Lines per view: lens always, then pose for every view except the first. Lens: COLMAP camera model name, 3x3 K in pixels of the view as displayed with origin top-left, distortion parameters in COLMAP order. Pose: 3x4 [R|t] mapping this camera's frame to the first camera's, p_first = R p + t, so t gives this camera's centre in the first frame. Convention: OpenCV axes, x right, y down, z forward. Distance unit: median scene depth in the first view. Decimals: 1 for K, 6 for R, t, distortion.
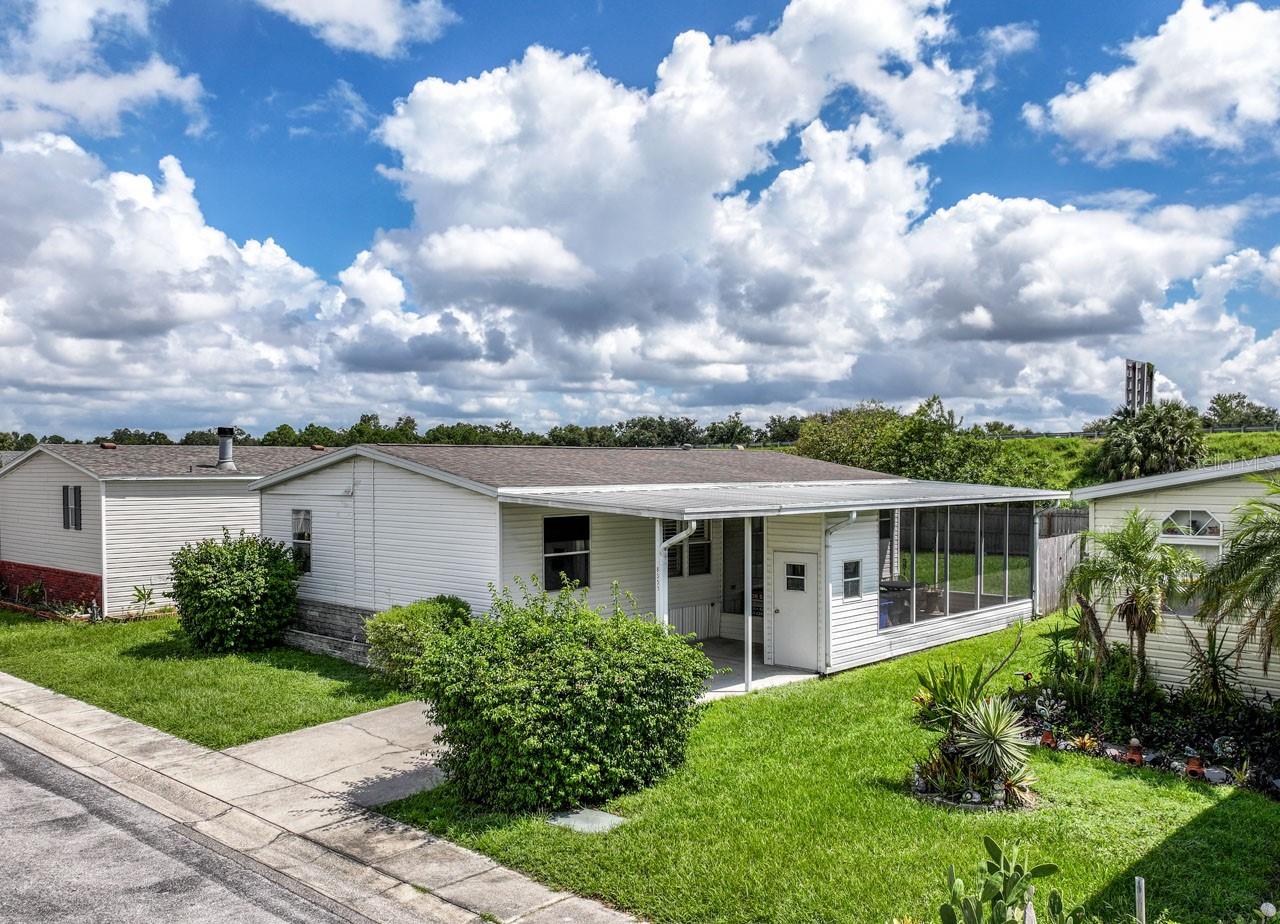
lens RADIAL K [[1146.2, 0, 634.6], [0, 1146.2, 464.6], [0, 0, 1]] dist [0.035392, 0.012150]
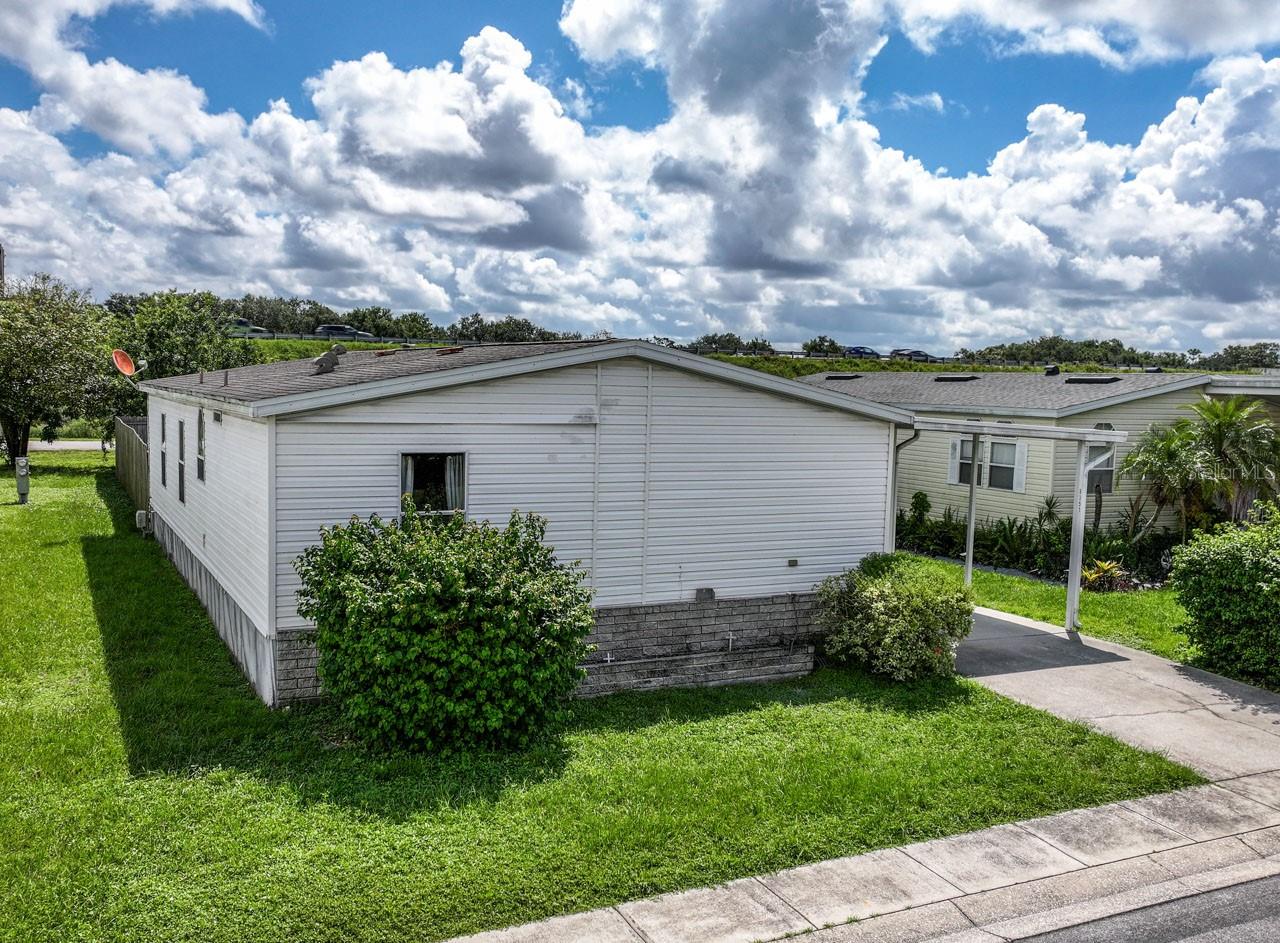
lens RADIAL K [[1186.7, 0, 631.3], [0, 1186.7, 480.3], [0, 0, 1]] dist [0.049680, 0.000000]
pose [[0.279820, -0.067029, 0.957710, -0.078714], [-0.028754, 0.996527, 0.078147, 0.000711], [-0.959622, -0.049405, 0.276920, 0.077062]]
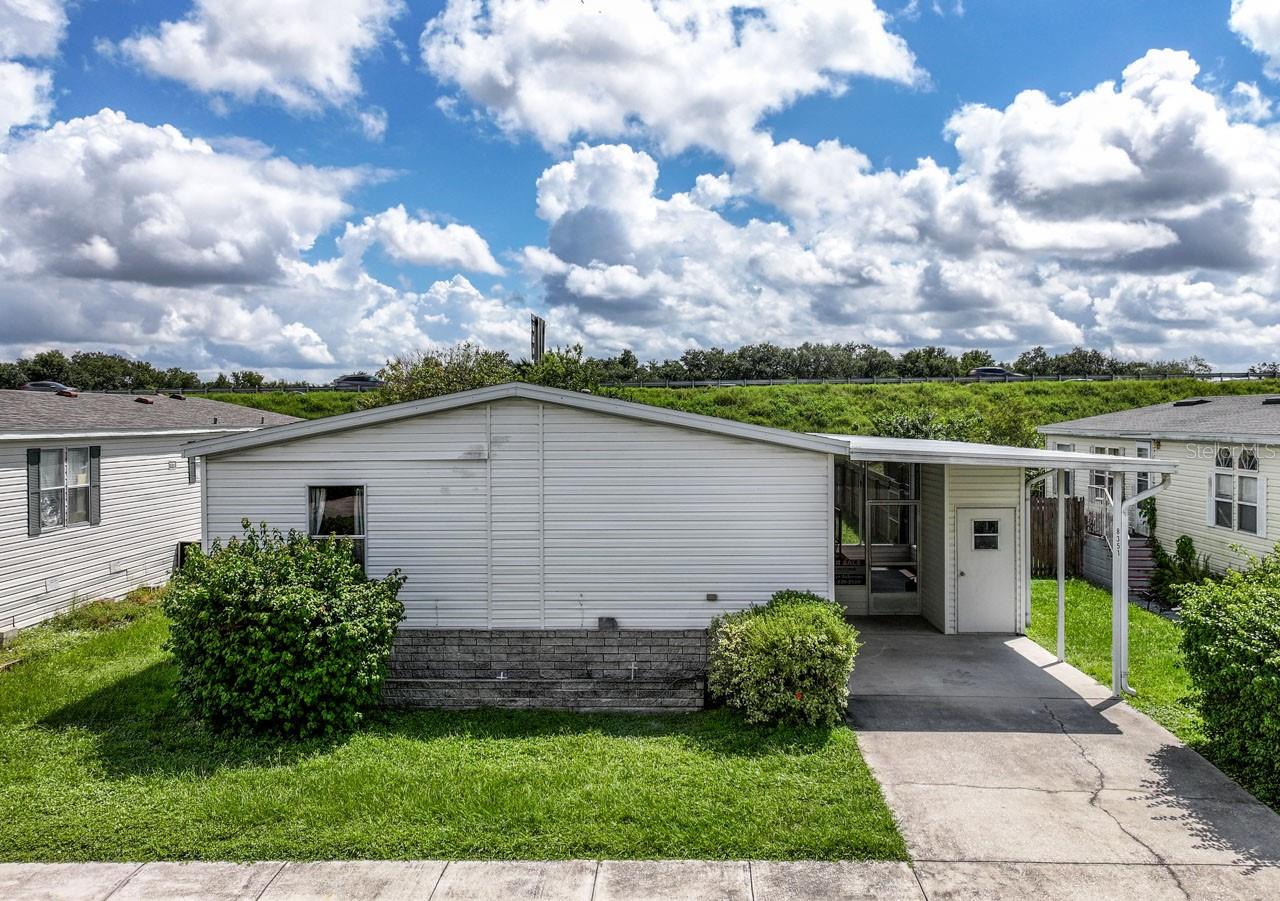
lens RADIAL K [[1199.2, 0, 651.9], [0, 1199.2, 442.3], [0, 0, 1]] dist [0.021884, 0.000000]
pose [[0.715332, -0.013727, 0.698650, -0.061762], [0.000045, 0.999808, 0.019598, 0.000377], [-0.698785, -0.013987, 0.715195, 0.042208]]
